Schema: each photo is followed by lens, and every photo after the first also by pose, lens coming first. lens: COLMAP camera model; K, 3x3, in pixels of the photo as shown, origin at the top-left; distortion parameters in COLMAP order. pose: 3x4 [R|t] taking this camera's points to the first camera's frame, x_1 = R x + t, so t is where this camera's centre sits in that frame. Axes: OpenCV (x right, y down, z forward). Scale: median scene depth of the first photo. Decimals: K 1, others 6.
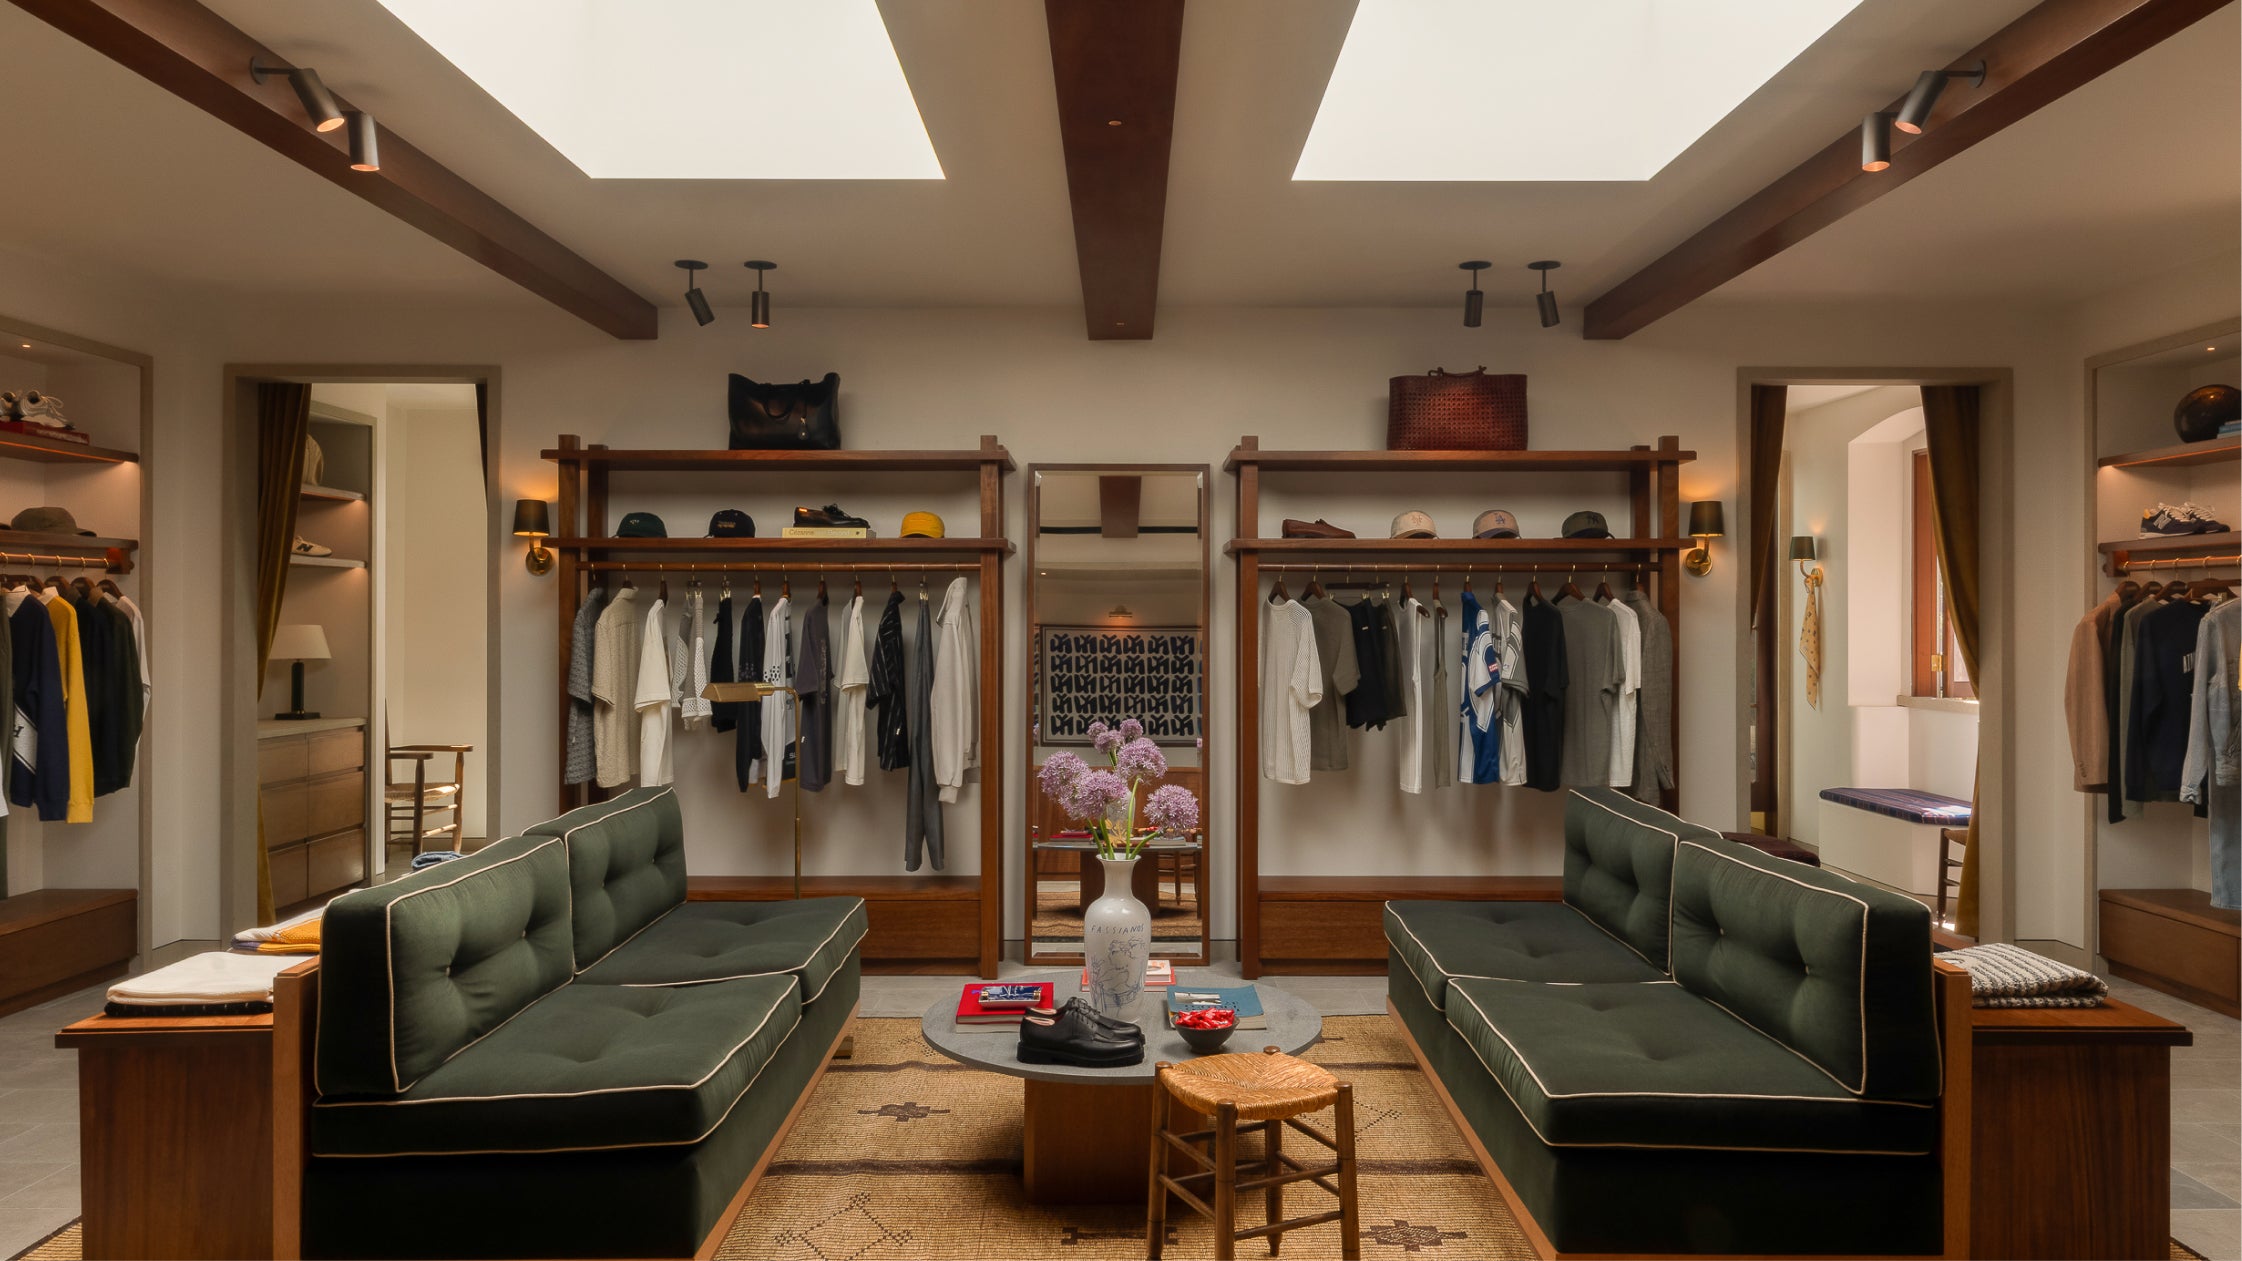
lens RADIAL K [[1494.4, 0, 1088.9], [0, 1494.4, 608.6], [0, 0, 1]] dist [0.000699, 0.003419]
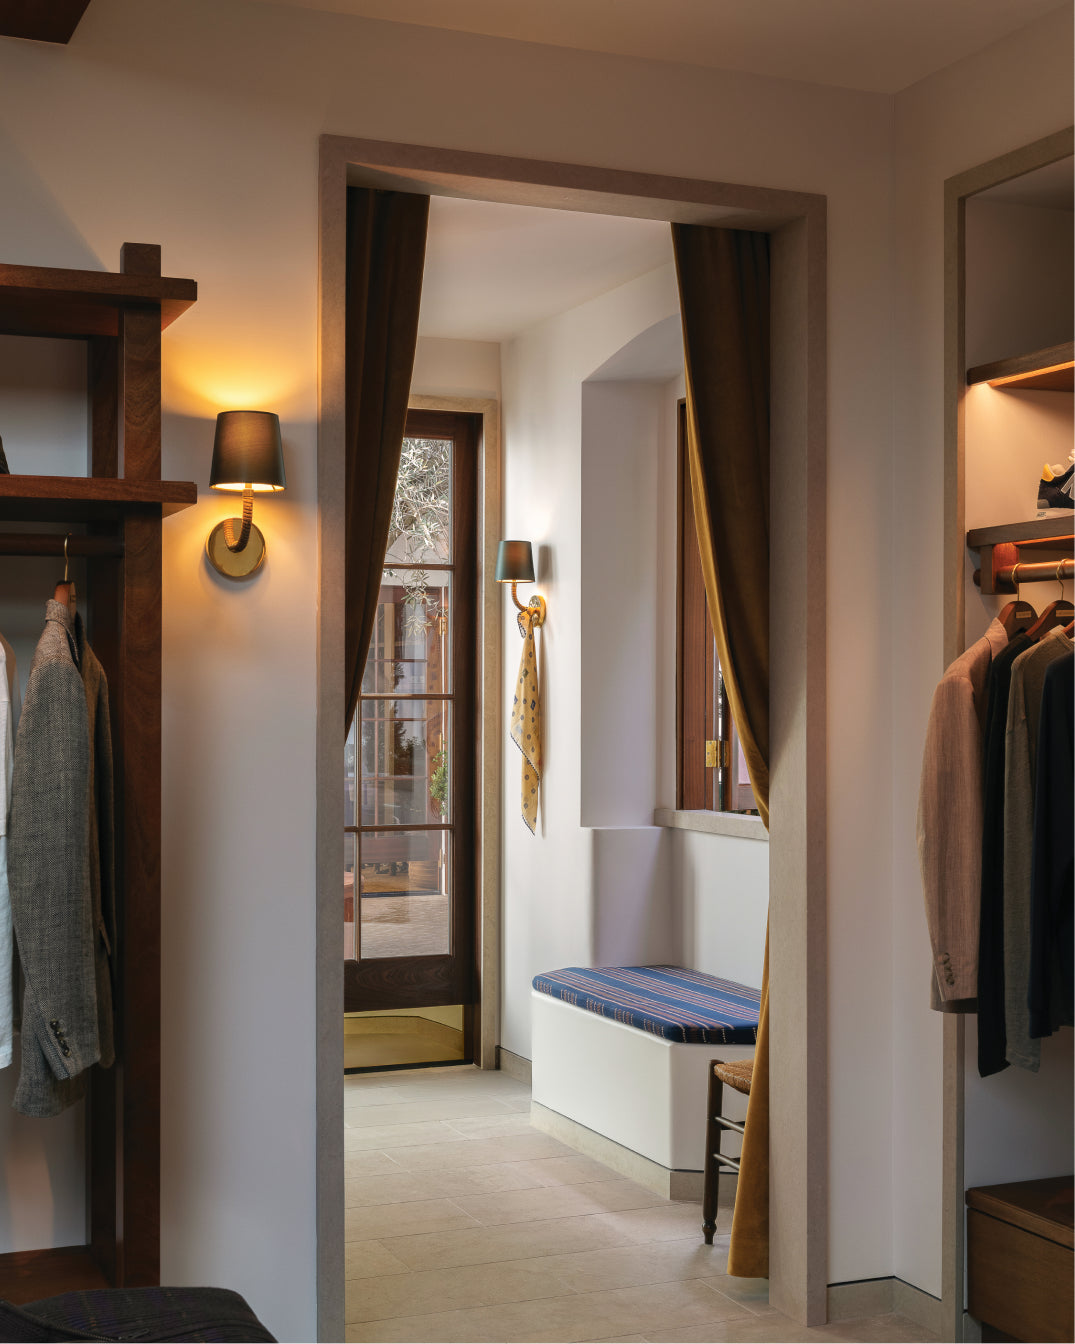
lens RADIAL K [[1986.0, 0, 537.5], [0, 1986.0, 672.0], [0, 0, 1]] dist [0.120734, -0.028196]
pose [[0.915241, 0.003102, 0.402894, 0.244243], [-0.002447, 0.999995, -0.002142, 0.007359], [-0.402899, 0.000974, 0.915244, 0.401406]]
